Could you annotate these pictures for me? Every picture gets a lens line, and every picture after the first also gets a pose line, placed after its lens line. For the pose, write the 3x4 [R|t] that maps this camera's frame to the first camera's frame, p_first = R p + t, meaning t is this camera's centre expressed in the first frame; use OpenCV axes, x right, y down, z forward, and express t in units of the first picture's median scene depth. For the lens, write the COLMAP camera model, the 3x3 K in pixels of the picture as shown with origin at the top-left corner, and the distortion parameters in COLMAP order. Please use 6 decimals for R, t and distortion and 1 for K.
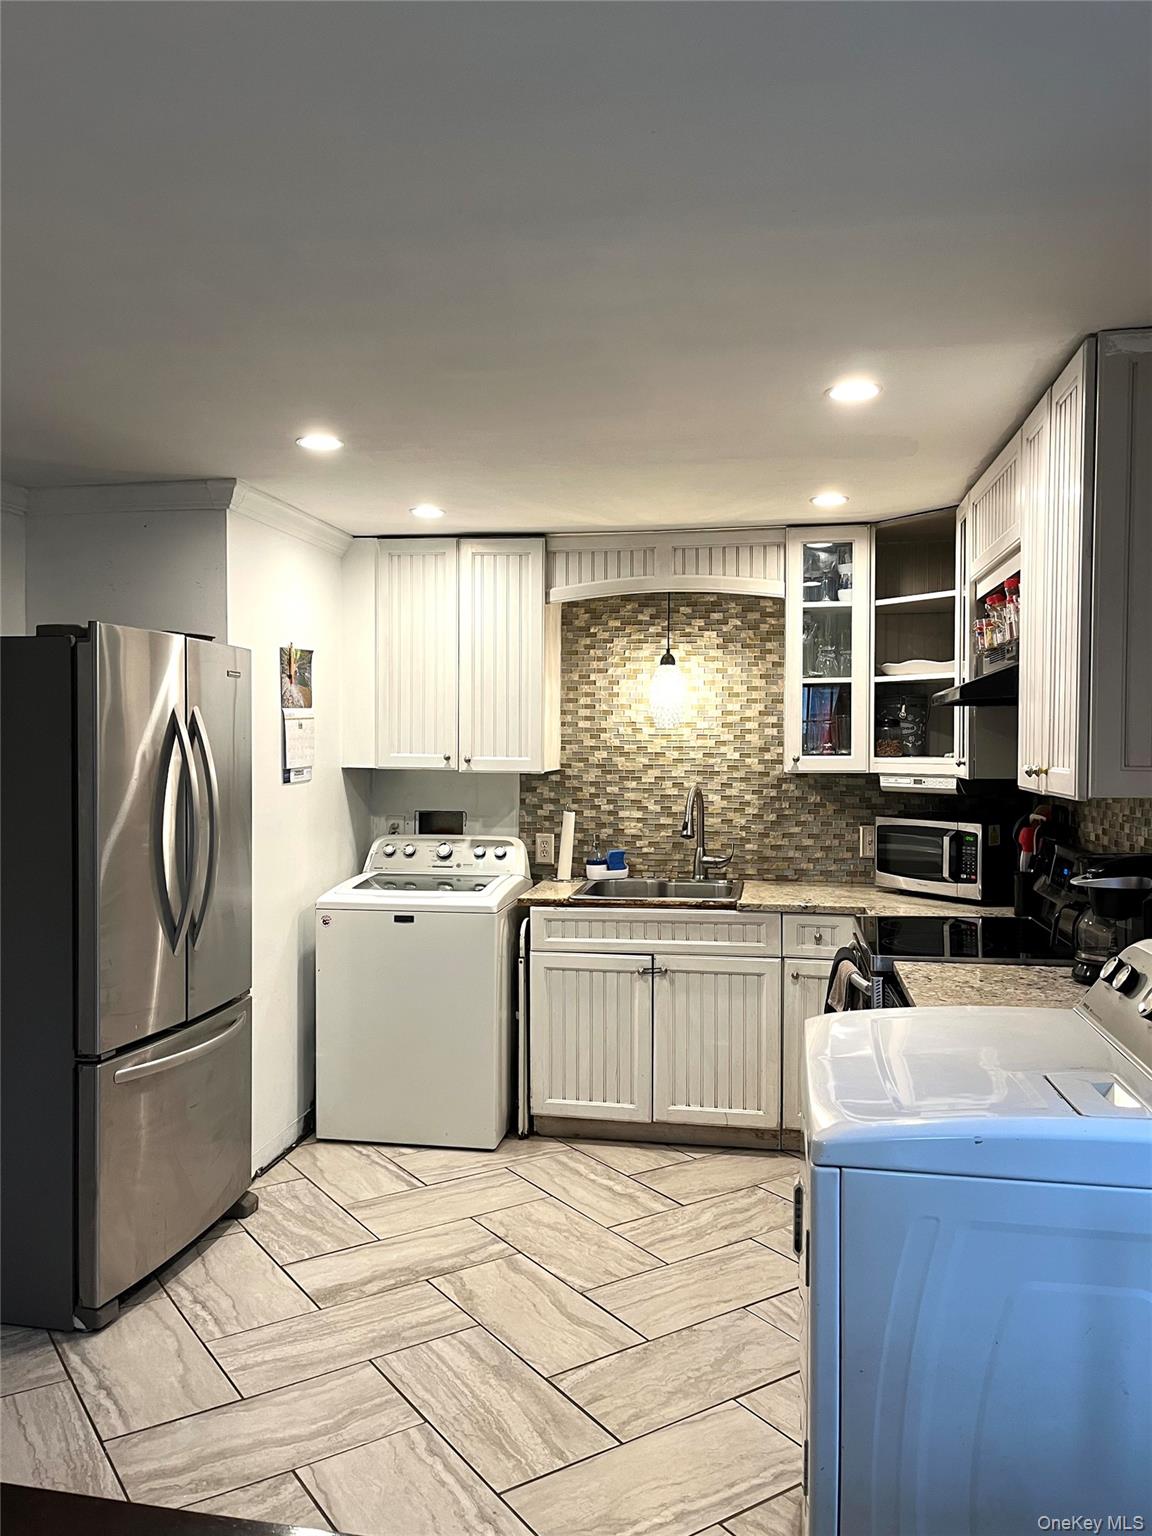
lens RADIAL K [[1158.0, 0, 572.9], [0, 1158.0, 772.9], [0, 0, 1]] dist [0.071317, -0.096149]
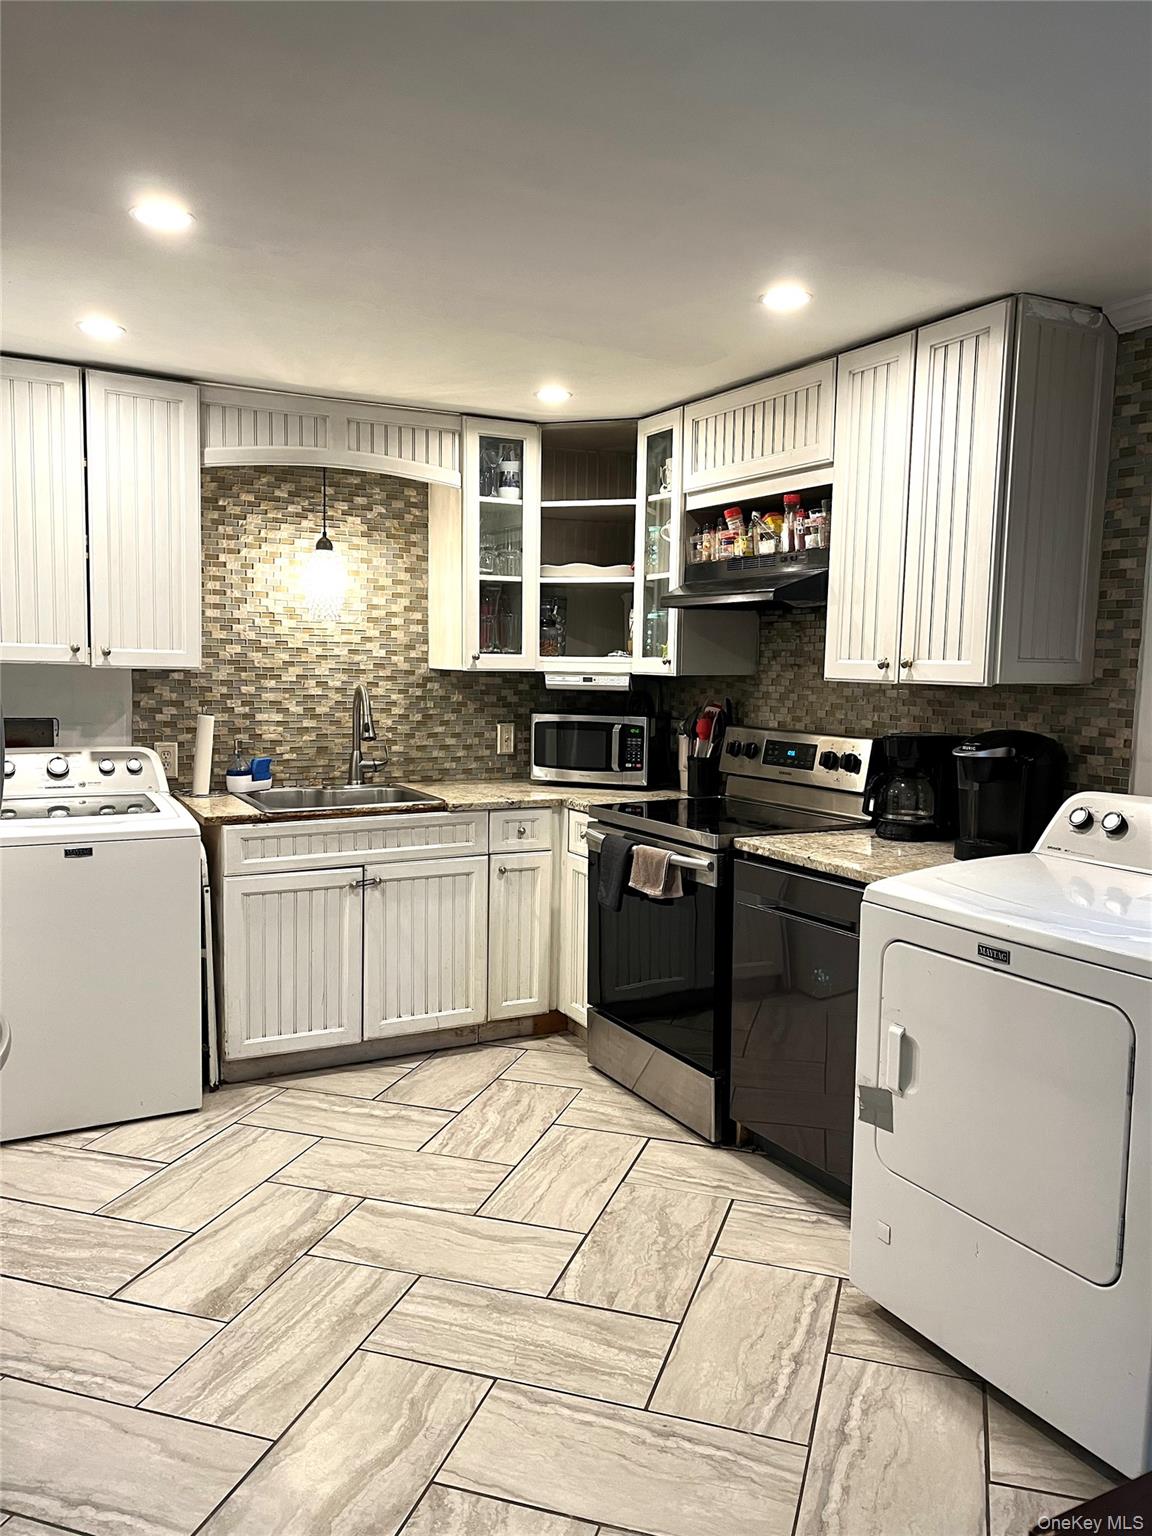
lens RADIAL K [[1158.0, 0, 575.7], [0, 1158.0, 776.4], [0, 0, 1]] dist [0.071317, -0.096149]
pose [[0.785743, -0.051149, 0.616435, -0.366029], [0.001538, 0.996734, 0.080744, 0.010456], [-0.618552, -0.062496, 0.783255, 0.170530]]
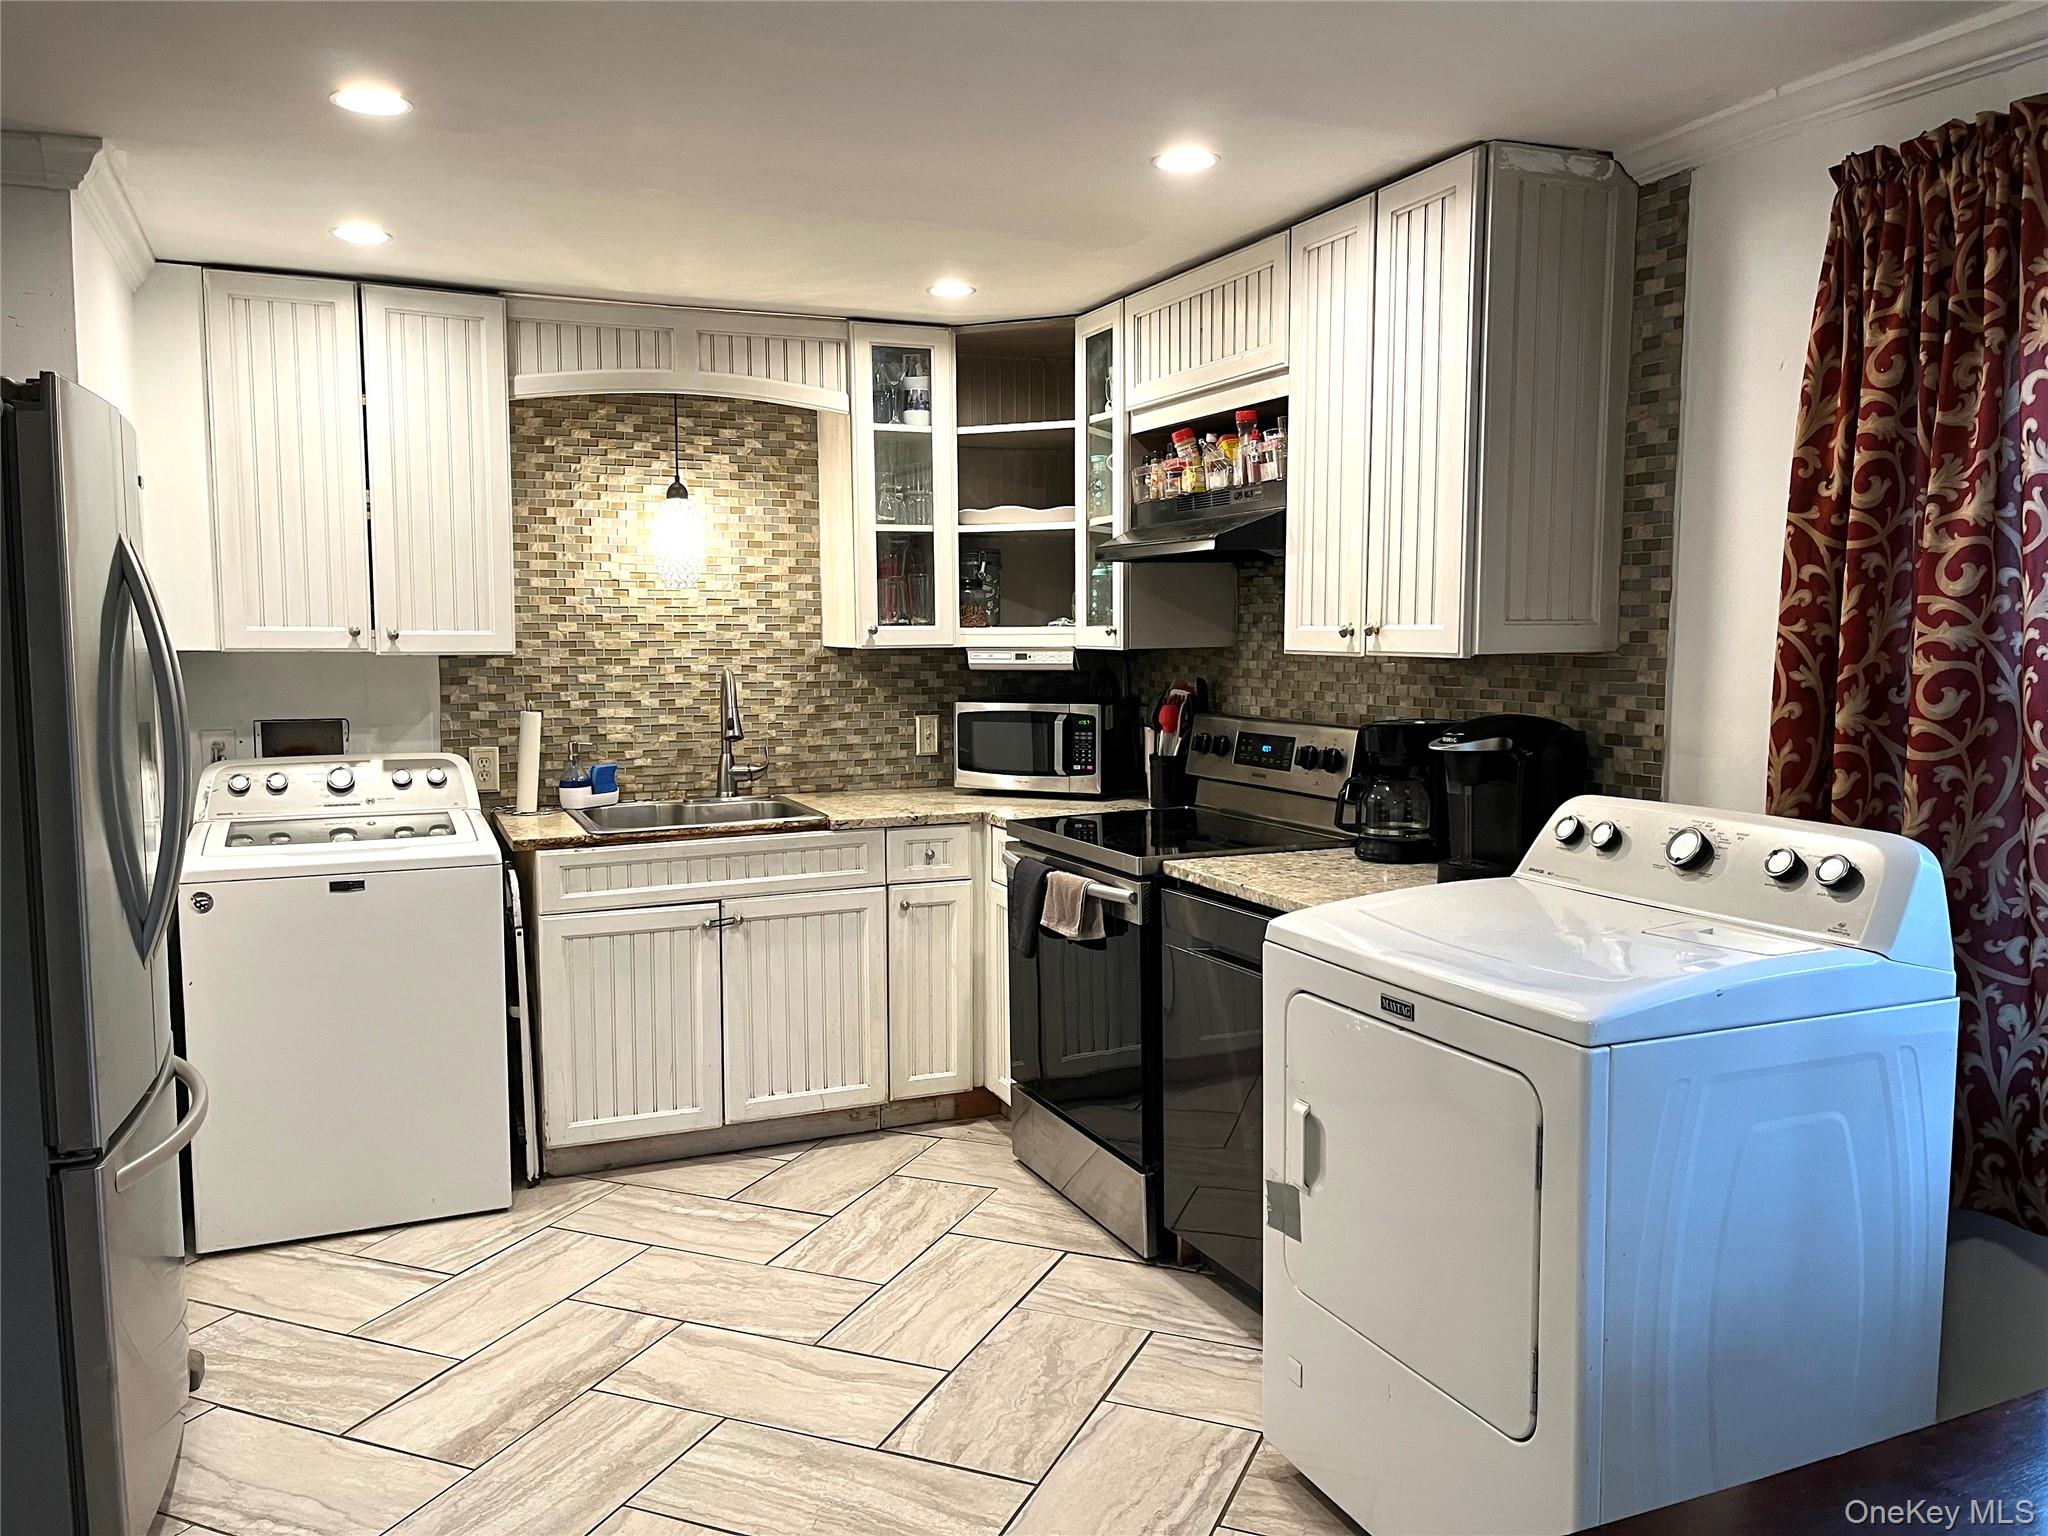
lens RADIAL K [[1544.1, 0, 1021.9], [0, 1544.1, 775.3], [0, 0, 1]] dist [0.071317, -0.096149]
pose [[0.835533, -0.059061, 0.546257, -0.297961], [0.021370, 0.996947, 0.075102, 0.009369], [-0.549024, -0.051077, 0.834244, 0.089791]]
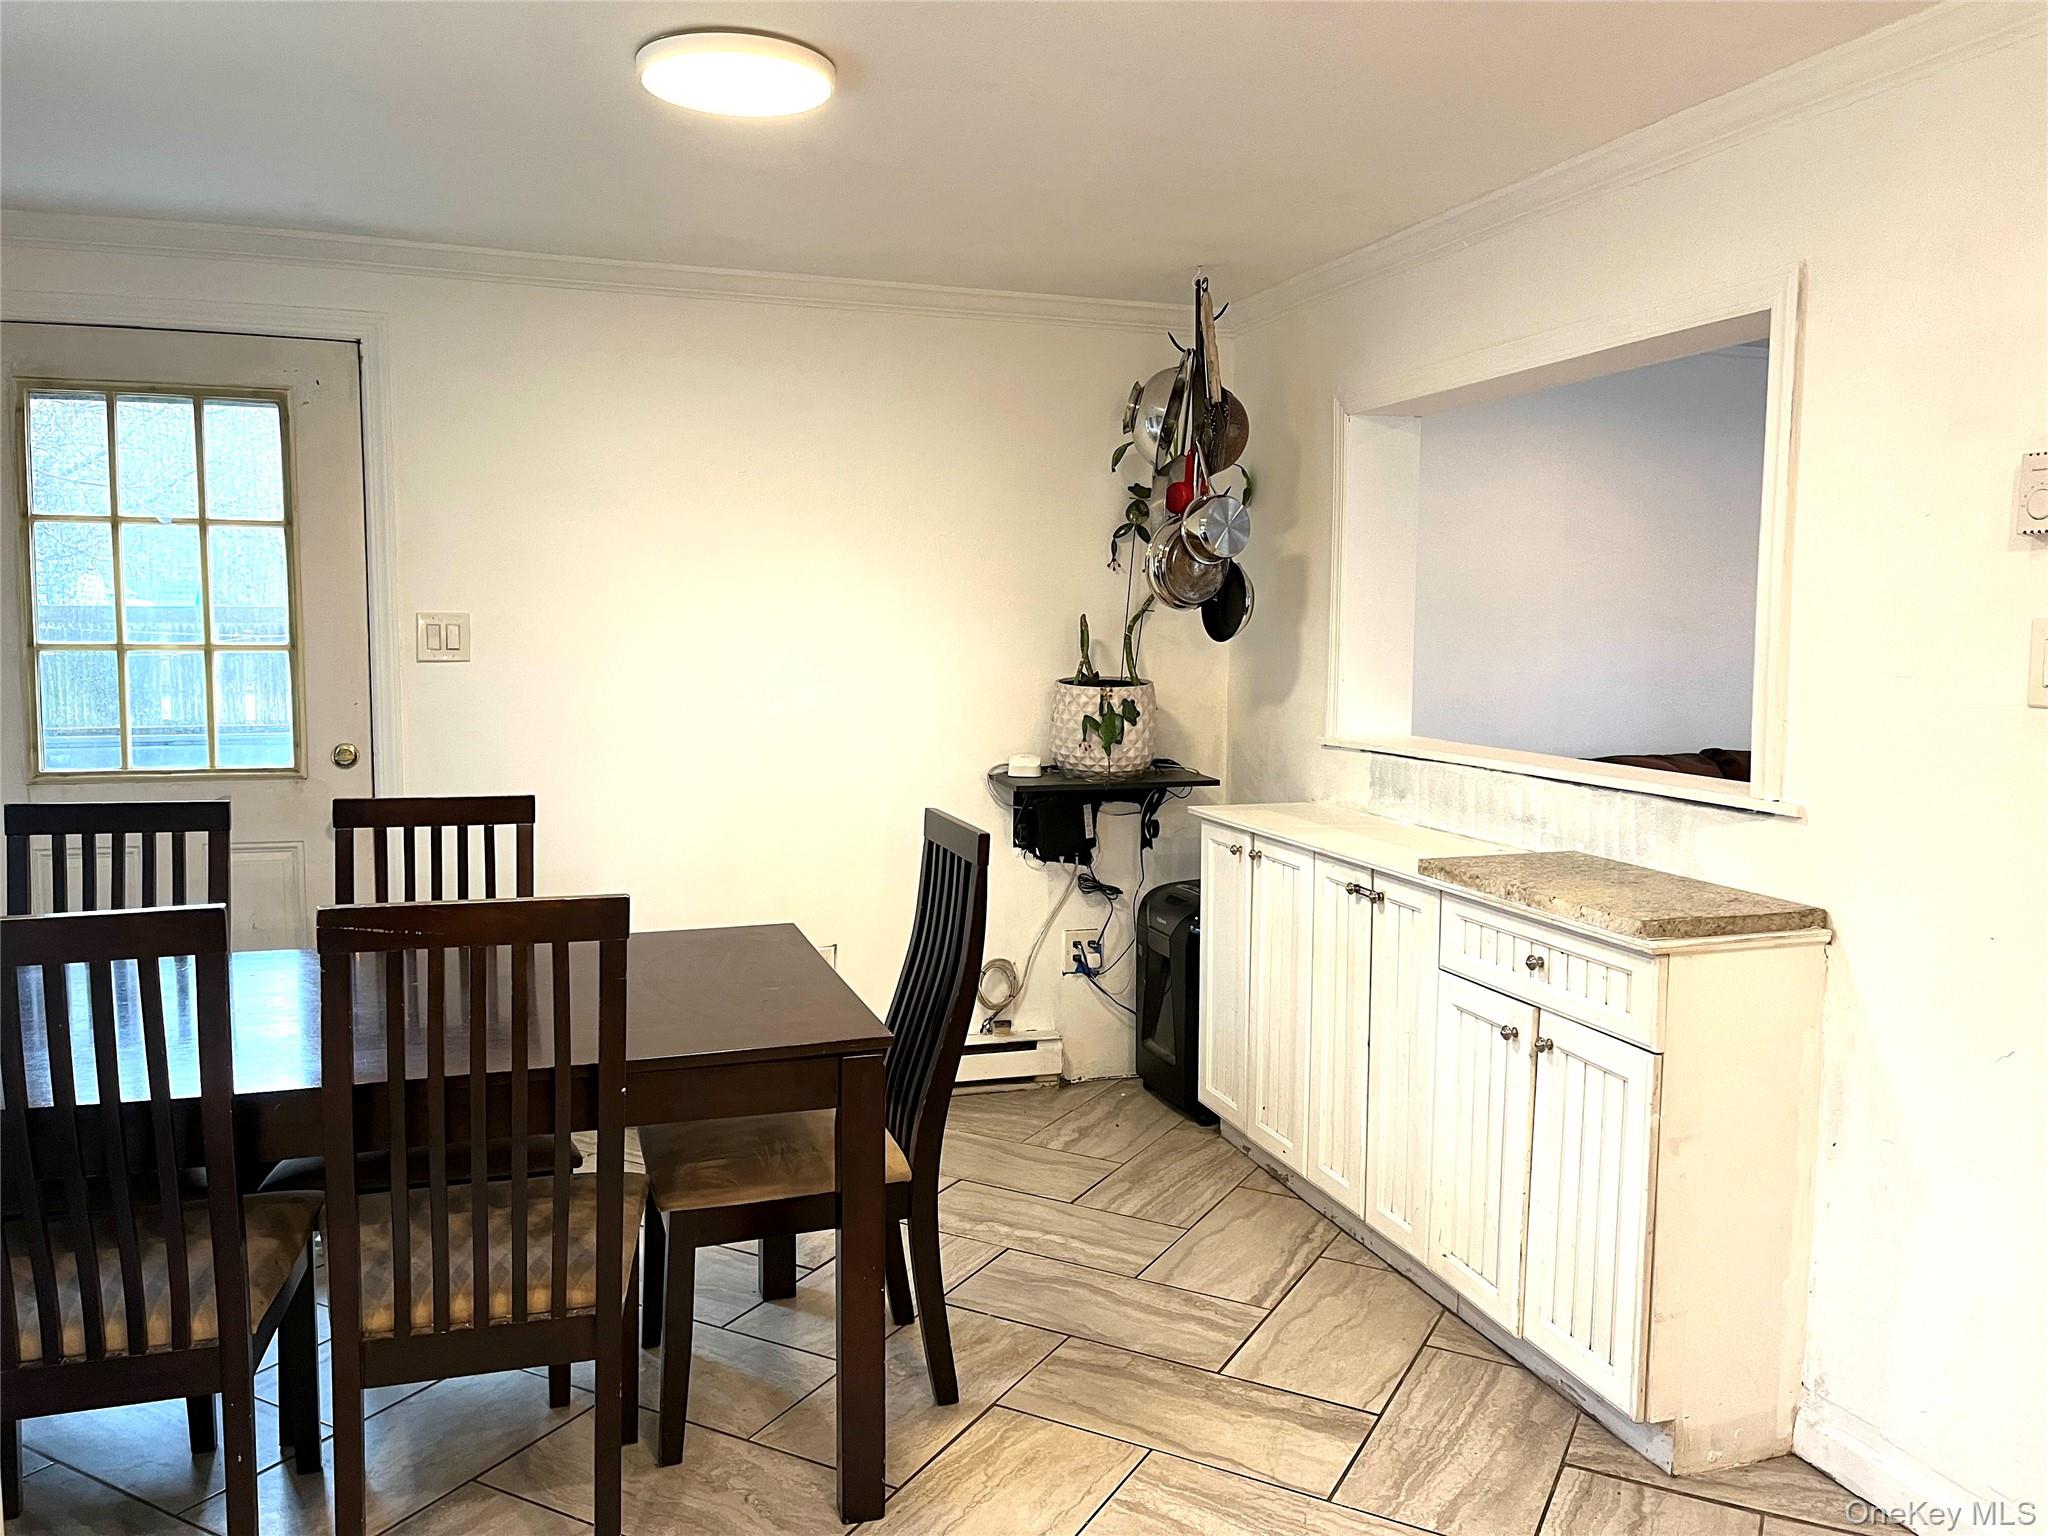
lens RADIAL K [[1544.1, 0, 1040.2], [0, 1544.1, 767.3], [0, 0, 1]] dist [0.071317, -0.096149]
pose [[-0.884817, 0.027741, -0.465113, 0.395462], [-0.029264, 0.992947, 0.114894, -0.013877], [0.465020, 0.115272, -0.877764, 1.623737]]
